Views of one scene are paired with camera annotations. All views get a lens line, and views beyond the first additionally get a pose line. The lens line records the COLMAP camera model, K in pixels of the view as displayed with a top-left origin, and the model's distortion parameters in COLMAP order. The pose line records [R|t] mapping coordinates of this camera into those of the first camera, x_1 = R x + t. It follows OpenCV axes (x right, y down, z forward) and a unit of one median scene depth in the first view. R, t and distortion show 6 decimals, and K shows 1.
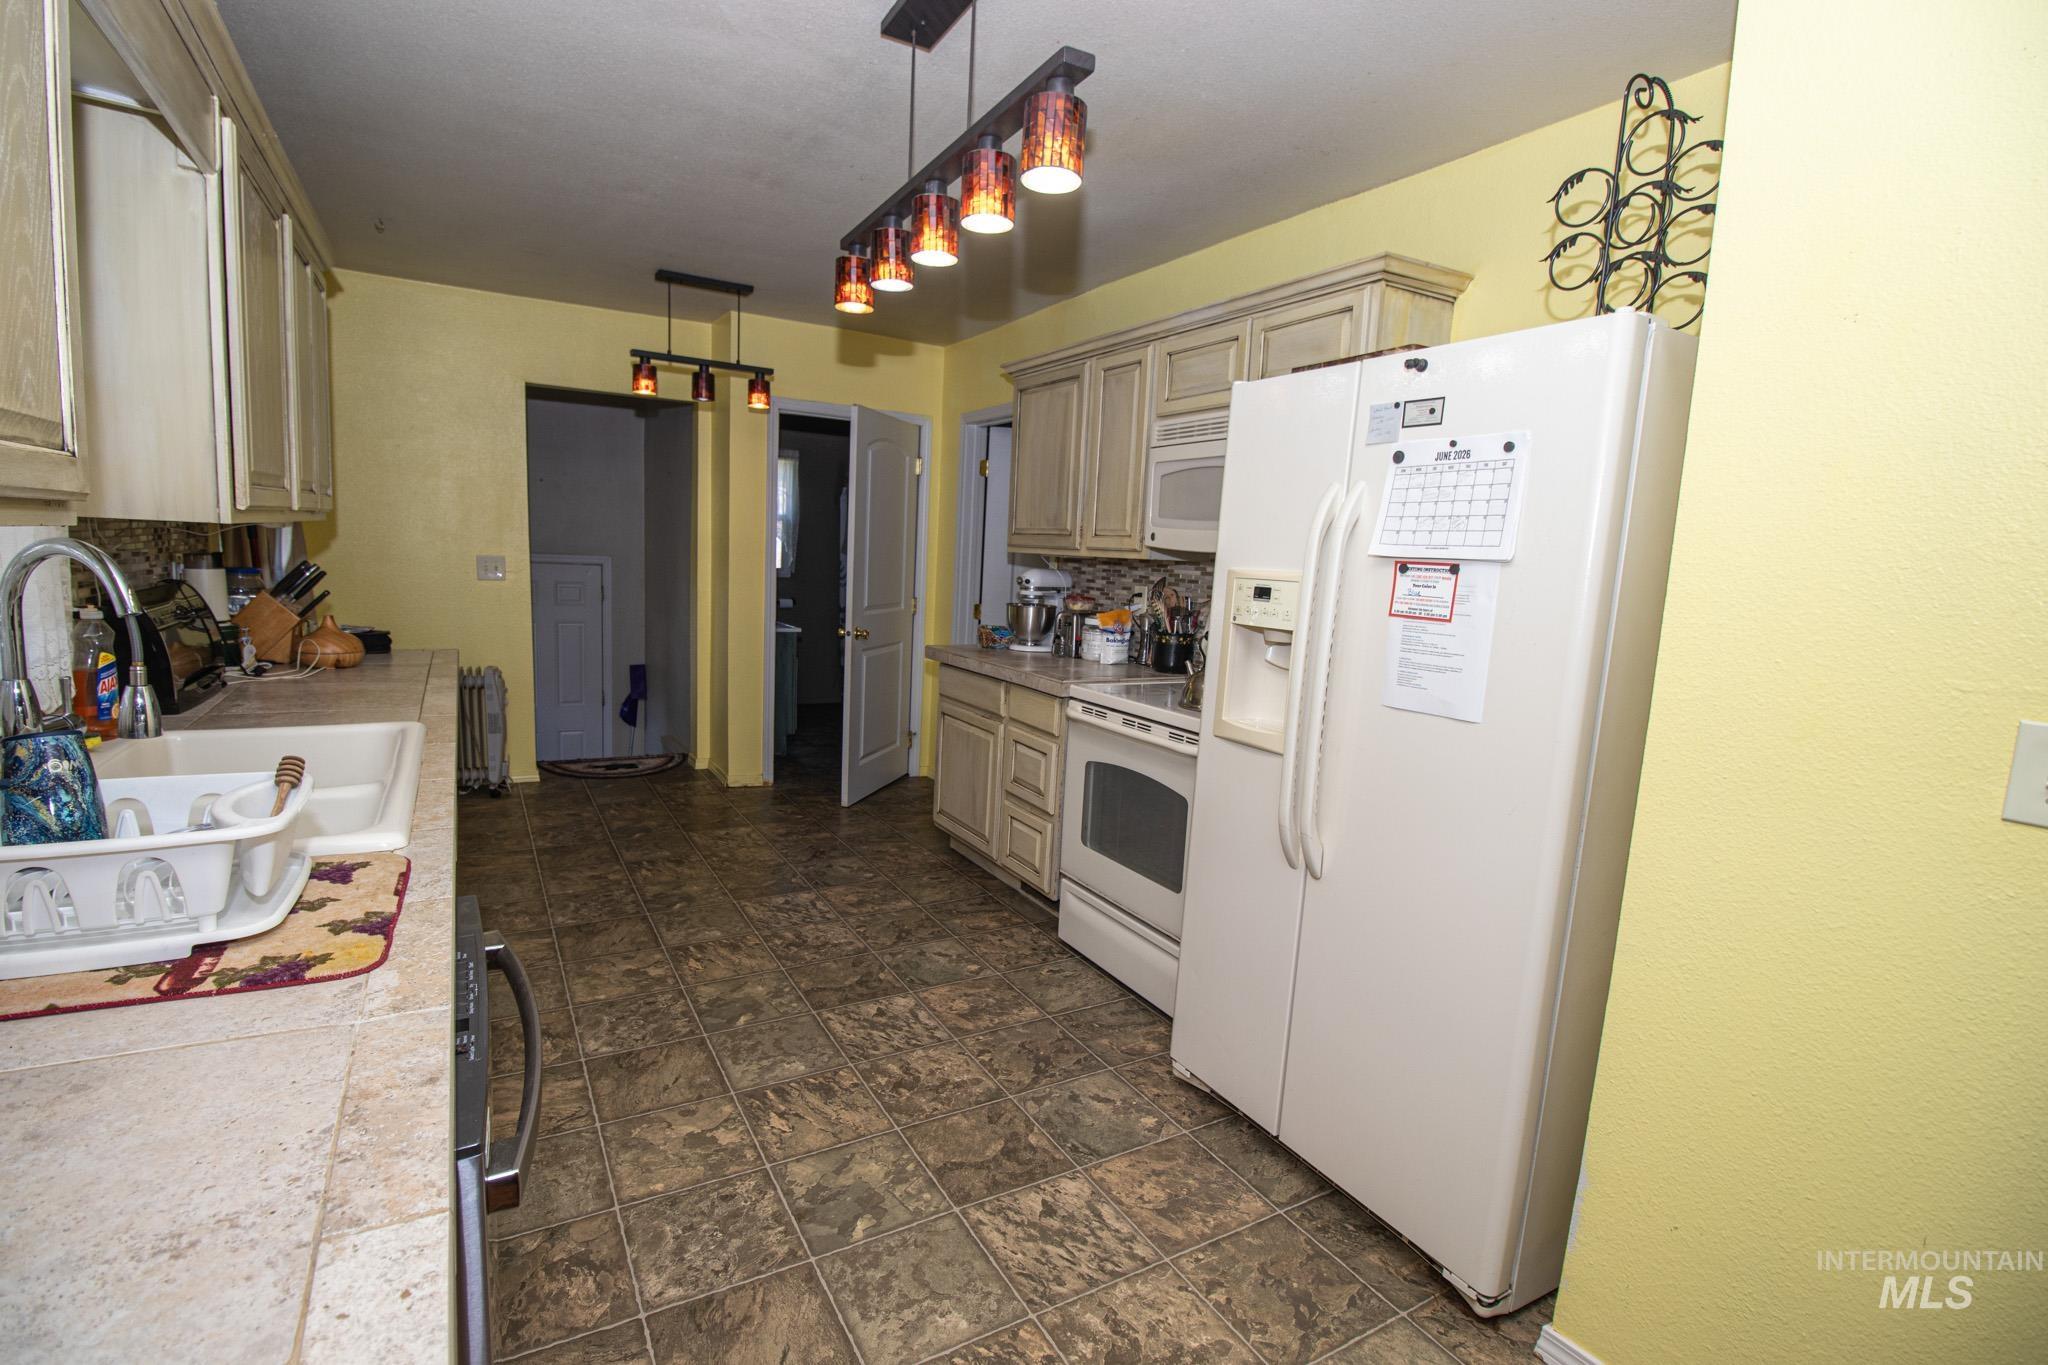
lens RADIAL K [[947.2, 0, 1010.0], [0, 947.2, 675.1], [0, 0, 1]] dist [-0.011770, -0.006632]
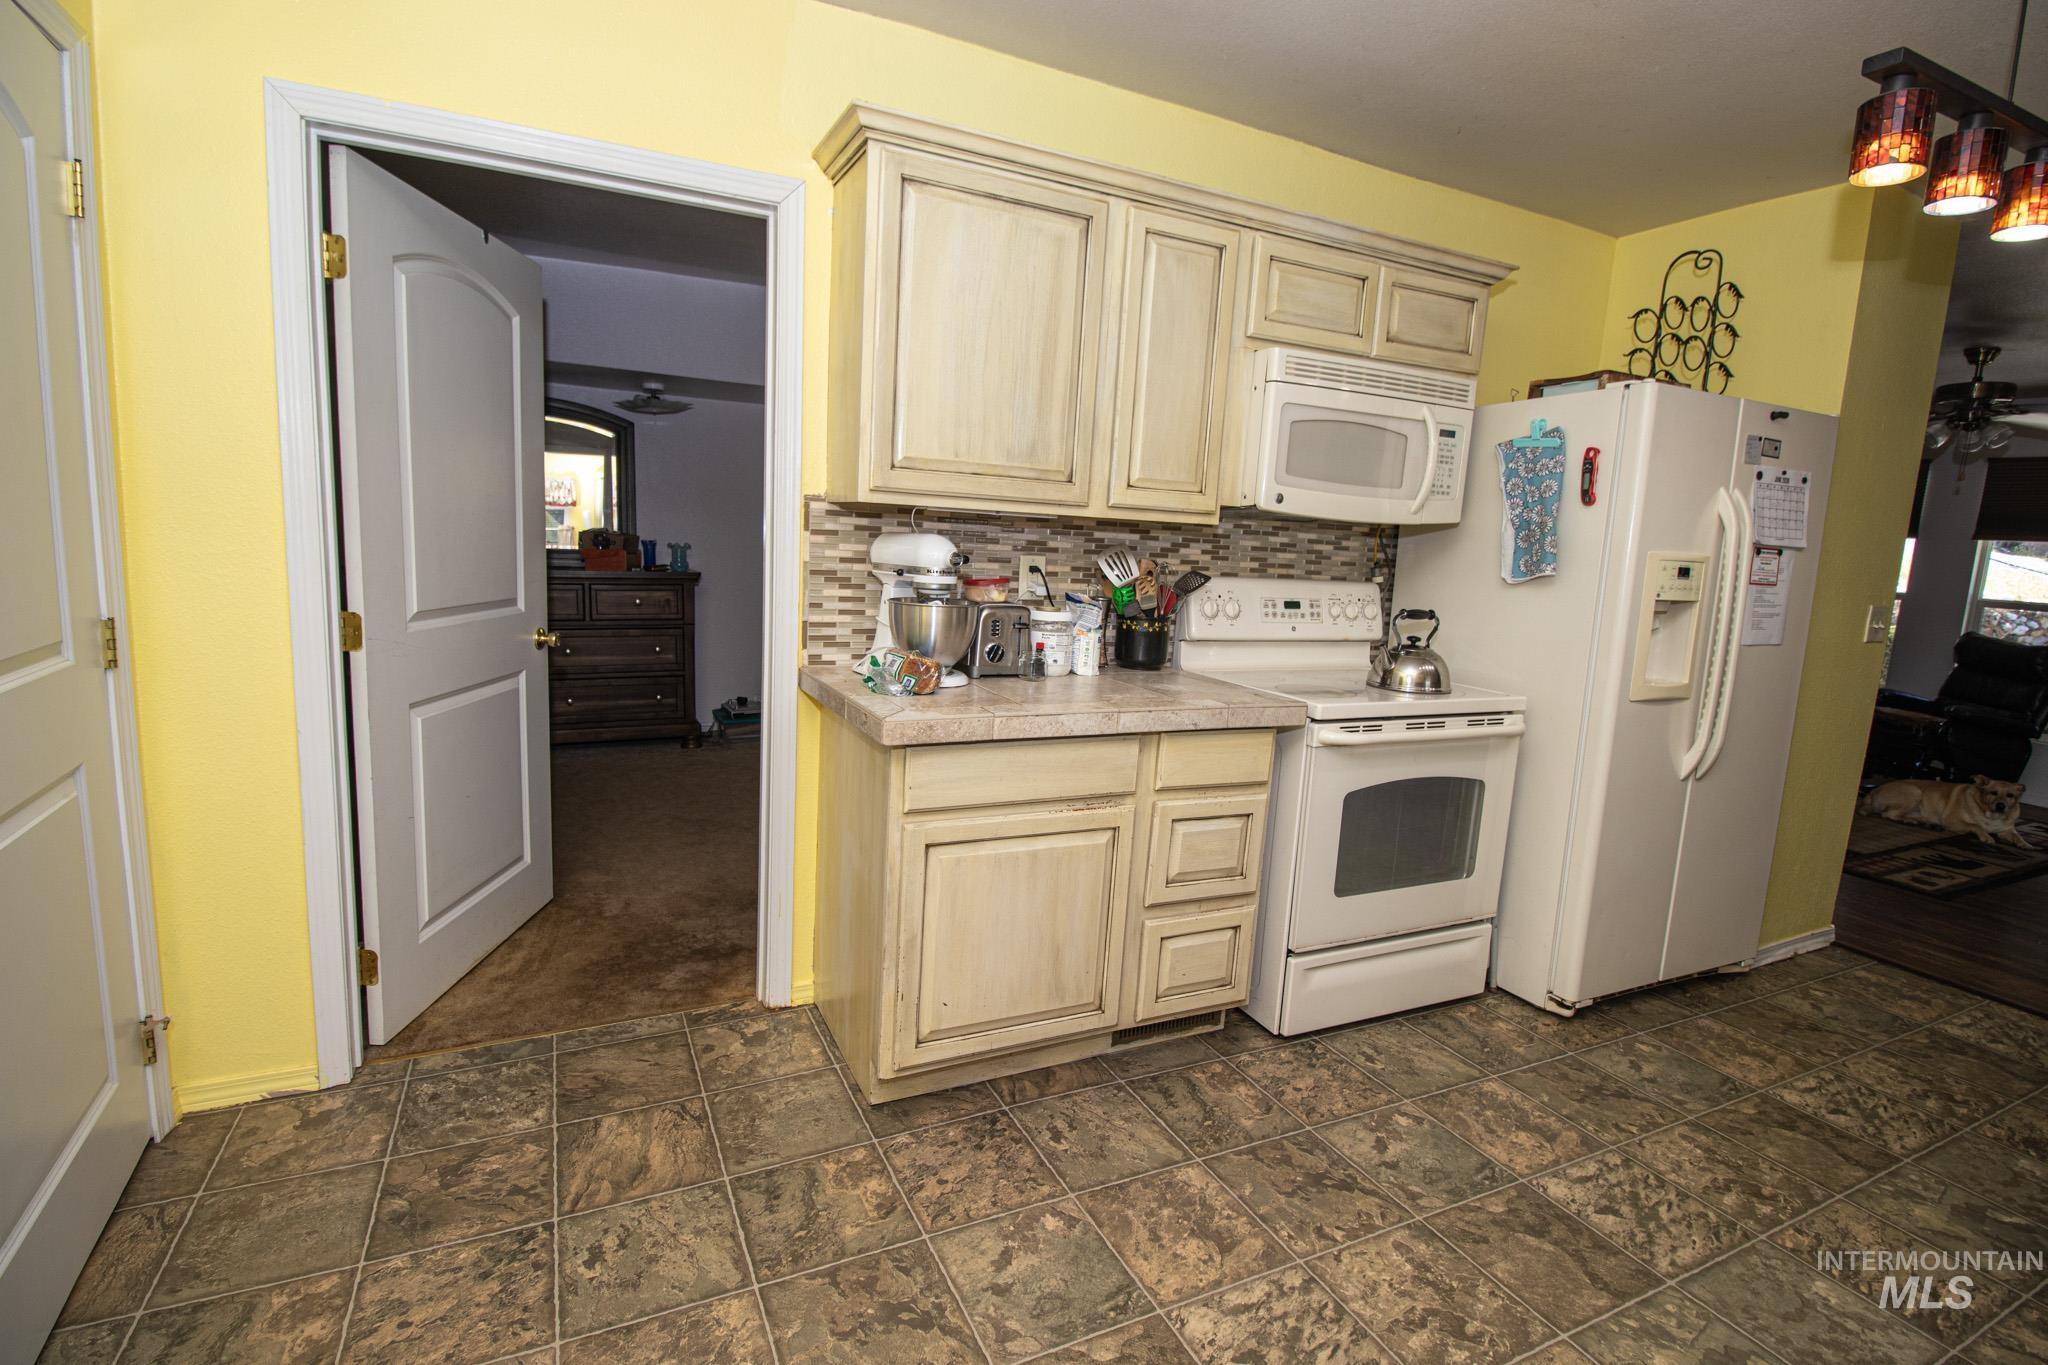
lens RADIAL K [[947.2, 0, 1001.0], [0, 947.2, 692.4], [0, 0, 1]] dist [-0.011770, -0.006632]
pose [[0.092367, -0.226912, 0.969525, -0.659993], [0.079163, 0.972279, 0.220015, -0.181735], [-0.992573, 0.056428, 0.107769, 1.158151]]
